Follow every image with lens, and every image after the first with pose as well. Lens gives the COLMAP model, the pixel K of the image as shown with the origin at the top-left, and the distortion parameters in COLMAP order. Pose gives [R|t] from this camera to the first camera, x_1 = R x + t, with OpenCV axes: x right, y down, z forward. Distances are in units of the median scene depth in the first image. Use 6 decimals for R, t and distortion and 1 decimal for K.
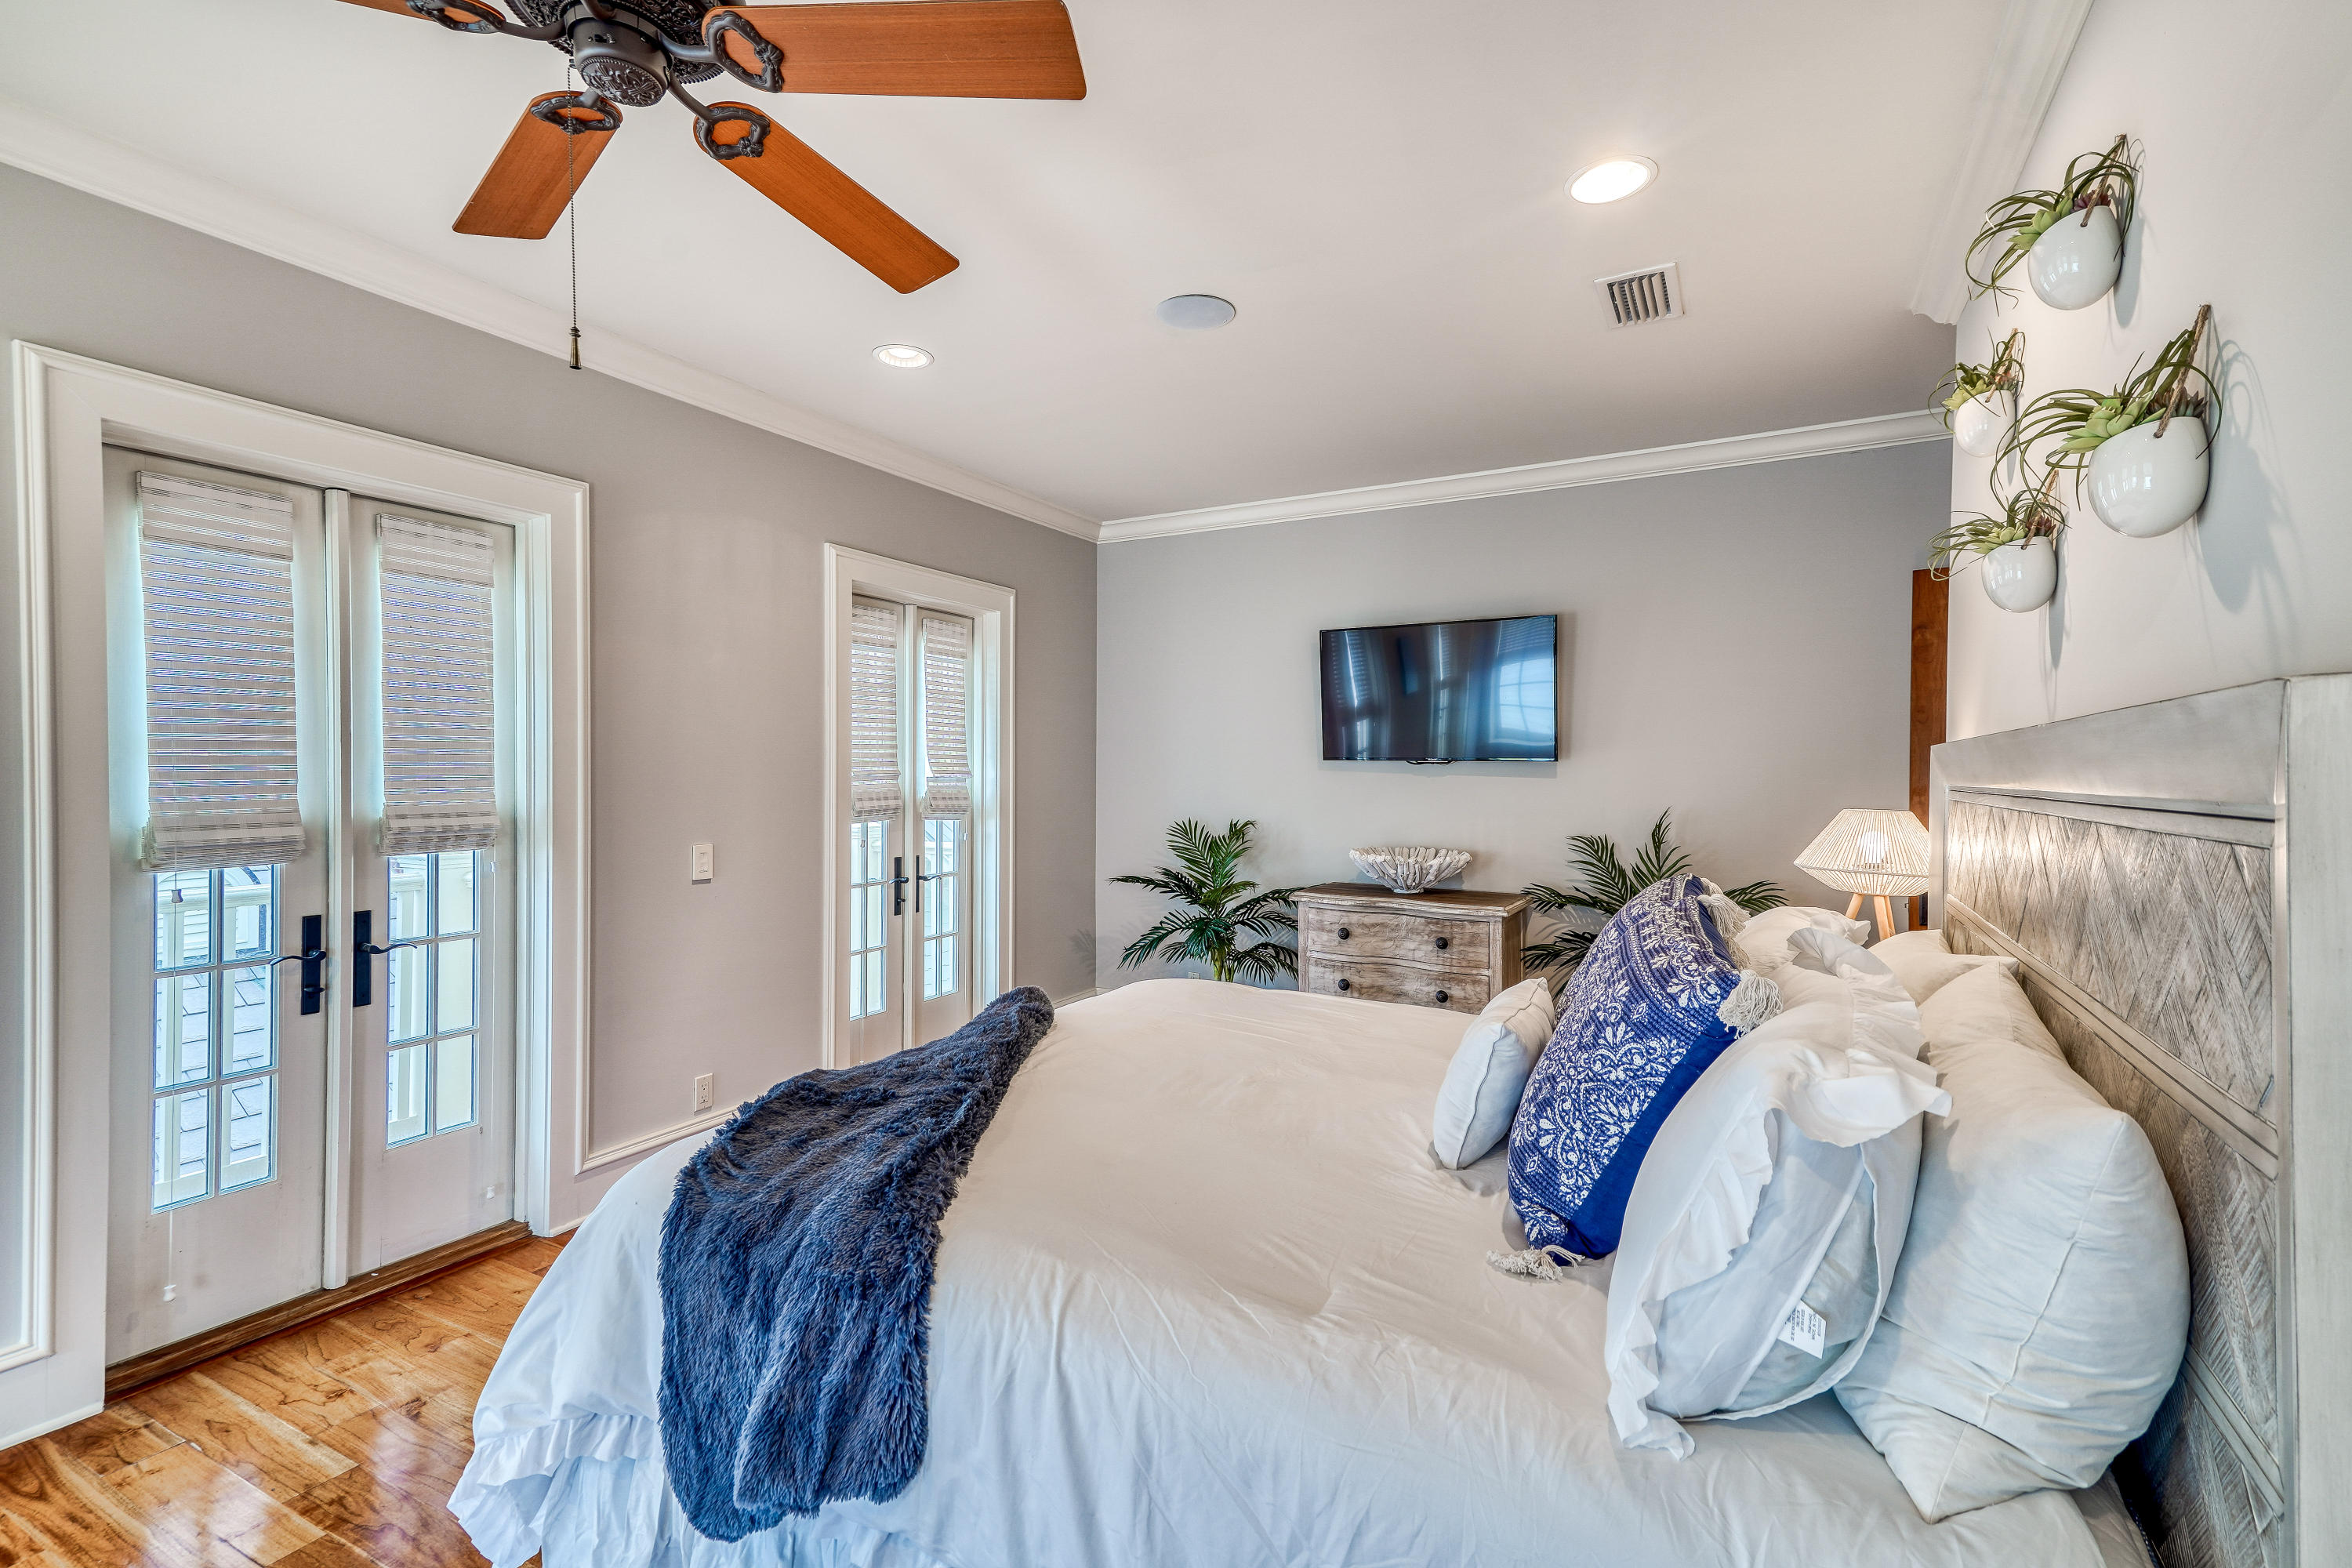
lens RADIAL K [[1075.2, 0, 1170.2], [0, 1075.2, 776.6], [0, 0, 1]] dist [0.045258, -0.000243]
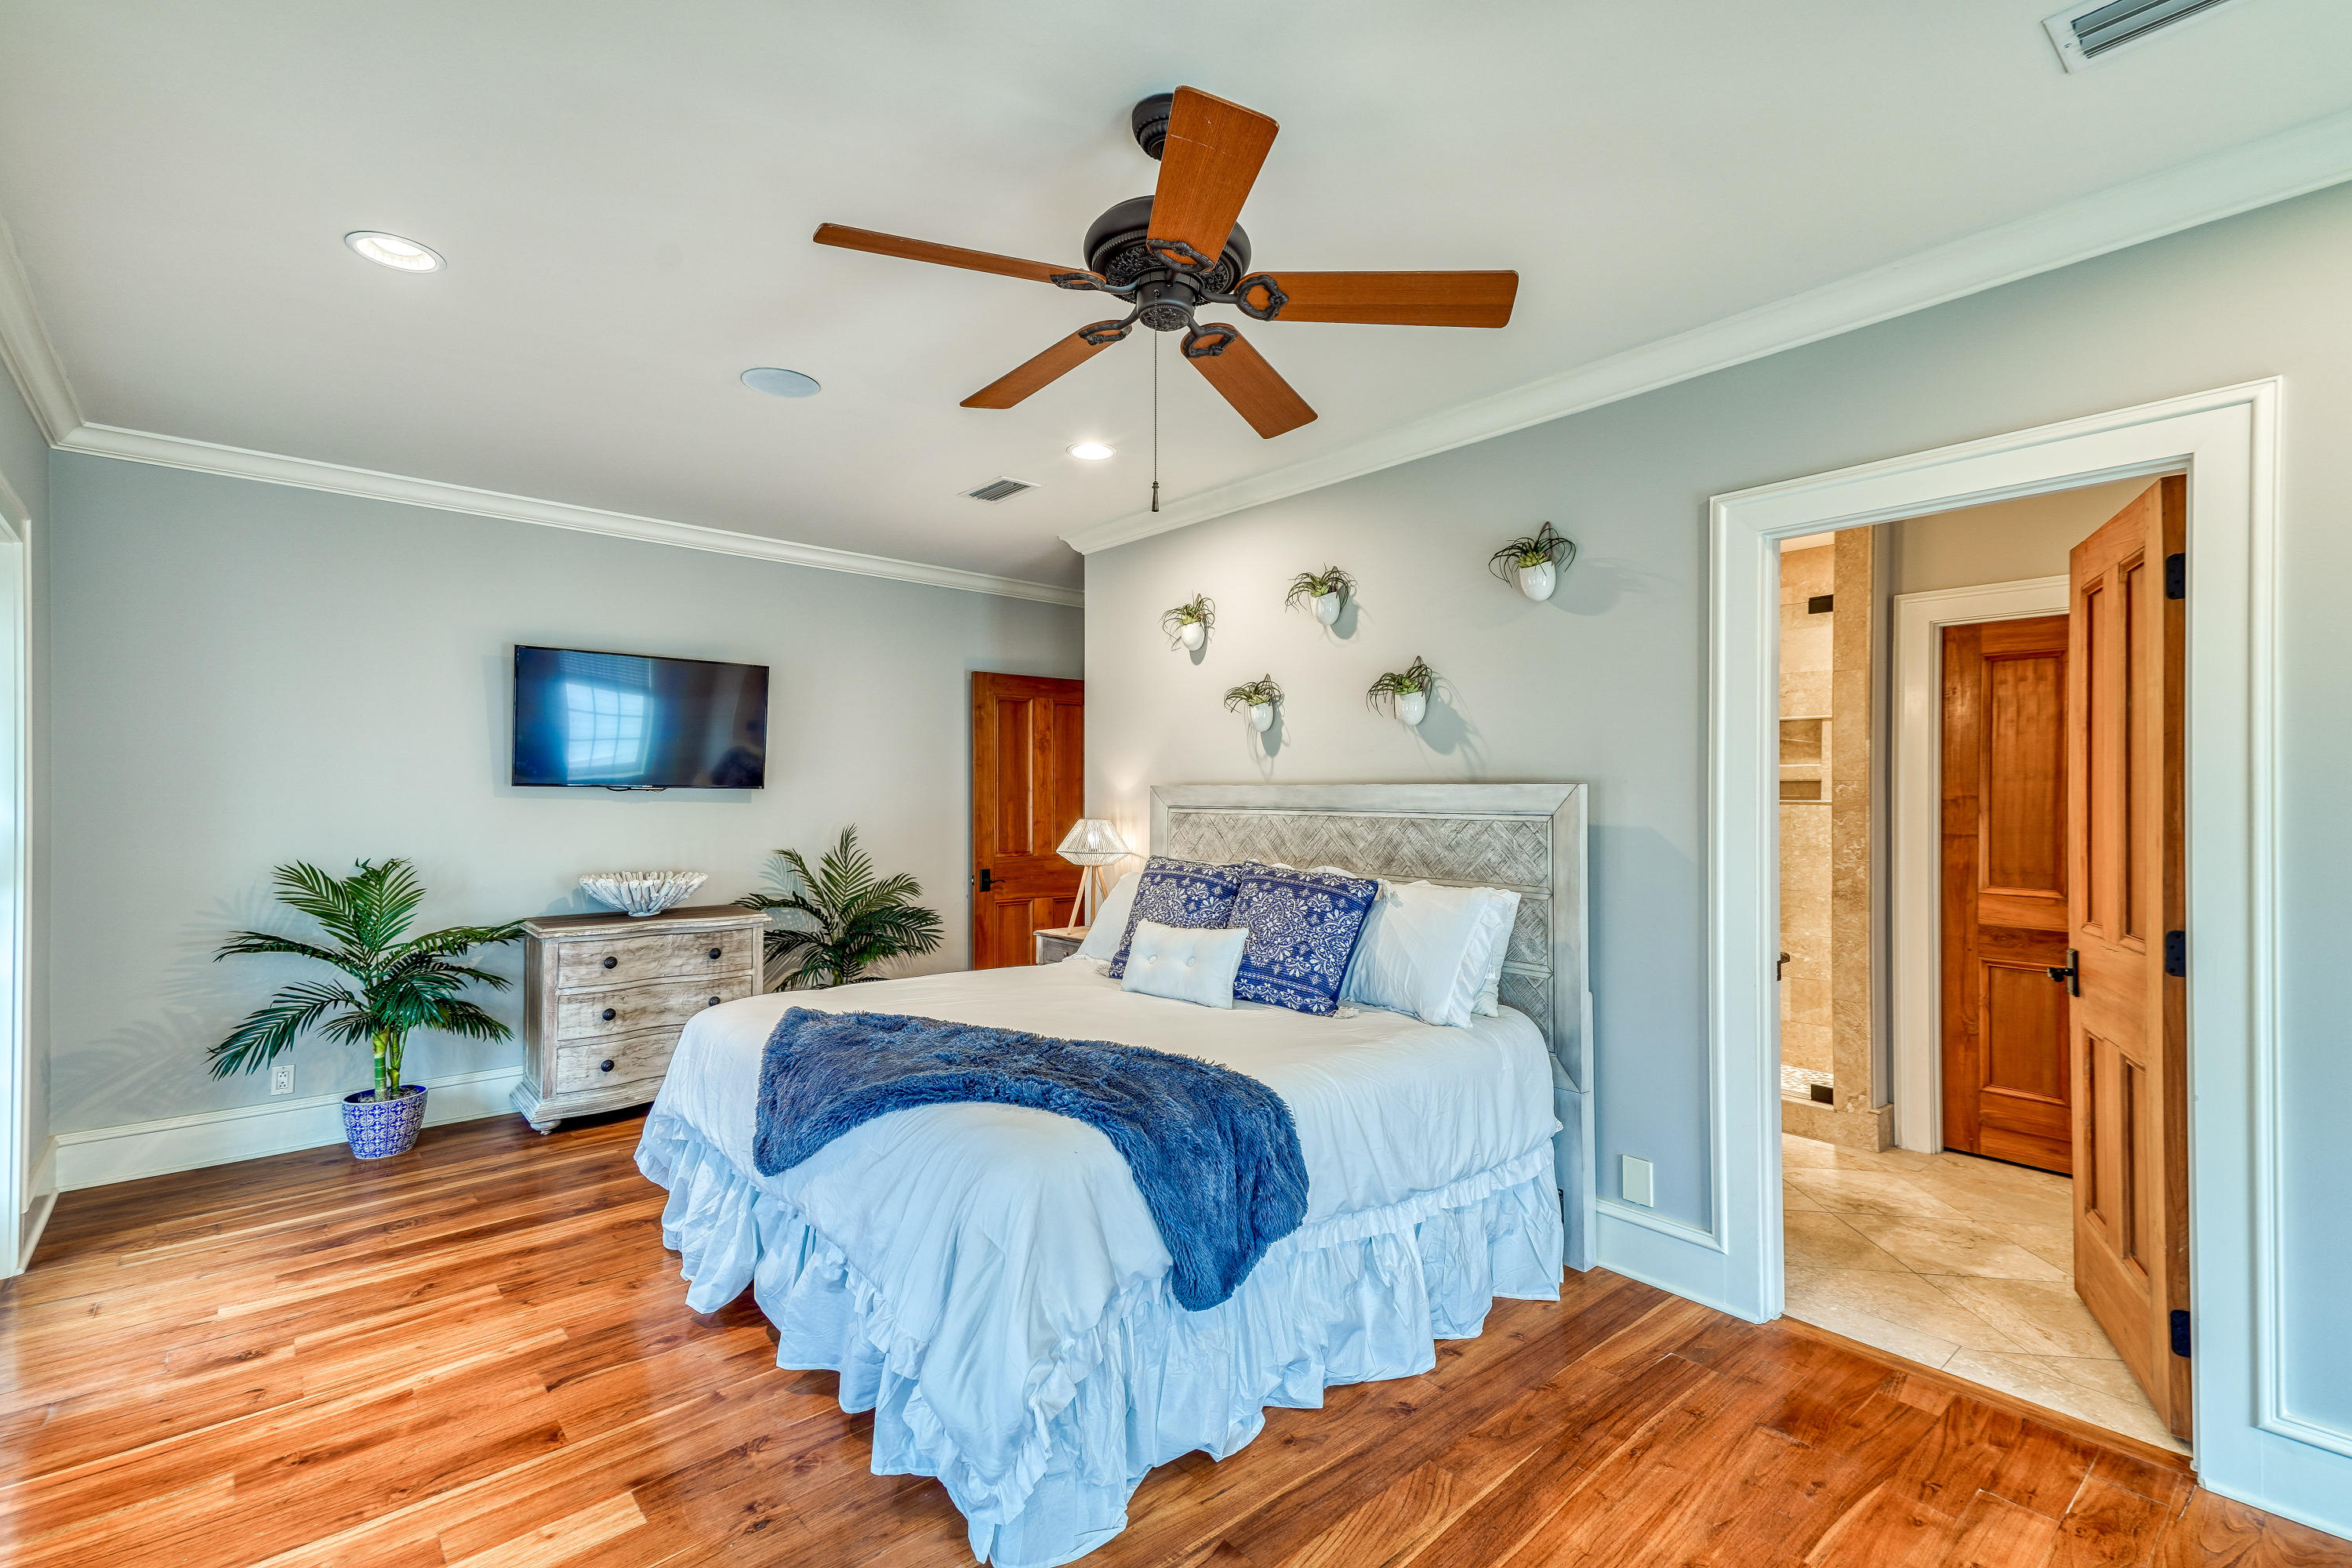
lens RADIAL K [[1038.6, 0, 1190.0], [0, 1038.6, 792.9], [0, 0, 1]] dist [0.002915, 0.000297]
pose [[0.300603, -0.000742, 0.953749, -0.589823], [0.003726, 0.999993, -0.000396, -0.007691], [-0.953742, 0.003673, 0.300604, 0.205834]]
